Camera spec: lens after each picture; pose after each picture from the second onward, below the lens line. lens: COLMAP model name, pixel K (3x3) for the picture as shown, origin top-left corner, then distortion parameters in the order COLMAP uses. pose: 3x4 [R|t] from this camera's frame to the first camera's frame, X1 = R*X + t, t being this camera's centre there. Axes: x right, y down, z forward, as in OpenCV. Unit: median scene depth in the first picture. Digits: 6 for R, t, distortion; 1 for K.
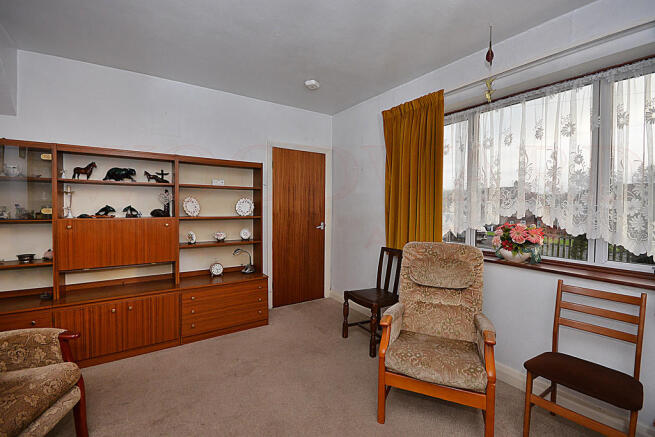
lens RADIAL K [[291.0, 0, 325.8], [0, 291.0, 218.0], [0, 0, 1]] dist [0.001950, 0.000155]
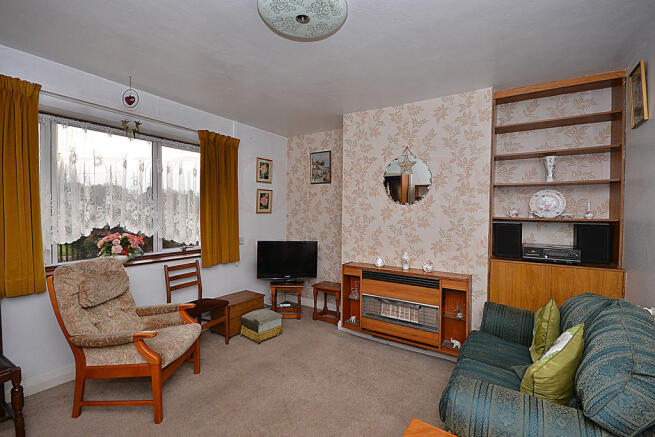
lens RADIAL K [[291.0, 0, 326.1], [0, 291.0, 218.9], [0, 0, 1]] dist [0.001950, 0.000155]
pose [[-0.384180, -0.019510, 0.923052, -0.976565], [0.026060, 0.999149, 0.031965, -0.063666], [-0.922891, 0.036335, -0.383344, 0.774410]]
